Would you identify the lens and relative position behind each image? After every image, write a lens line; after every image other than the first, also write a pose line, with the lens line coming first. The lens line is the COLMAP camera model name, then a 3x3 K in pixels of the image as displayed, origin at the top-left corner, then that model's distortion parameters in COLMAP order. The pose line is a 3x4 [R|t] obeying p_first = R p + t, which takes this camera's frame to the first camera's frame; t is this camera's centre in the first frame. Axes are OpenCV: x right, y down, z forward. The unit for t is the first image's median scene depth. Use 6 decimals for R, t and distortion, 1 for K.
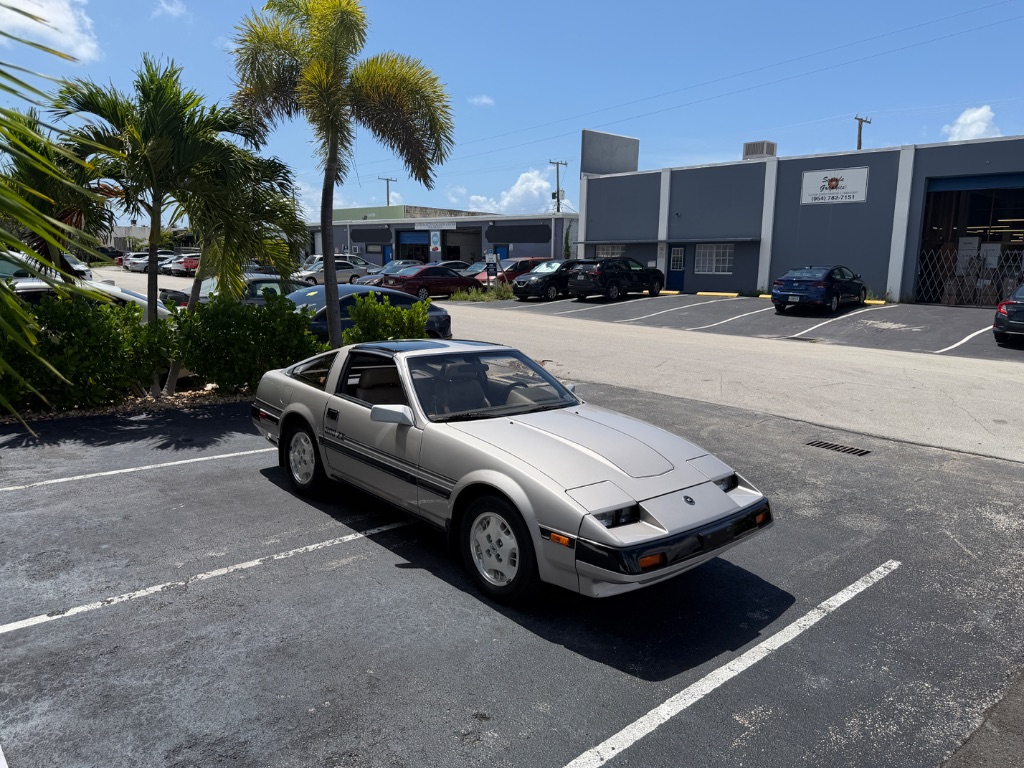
lens RADIAL K [[722.4, 0, 517.5], [0, 722.4, 381.1], [0, 0, 1]] dist [0.032927, -0.045097]
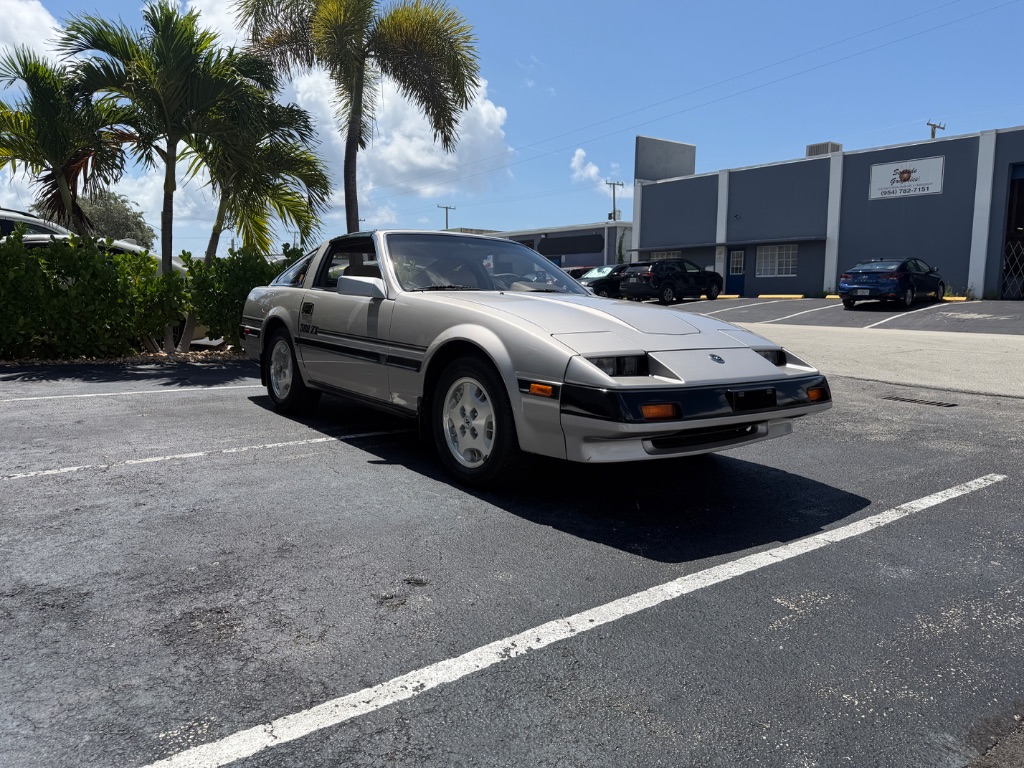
lens RADIAL K [[722.4, 0, 508.7], [0, 722.4, 377.5], [0, 0, 1]] dist [0.032927, -0.045097]
pose [[0.995628, -0.001181, -0.093396, 0.041987], [-0.003061, 0.998970, -0.045267, 0.108362], [0.093353, 0.045355, 0.994599, 0.103607]]
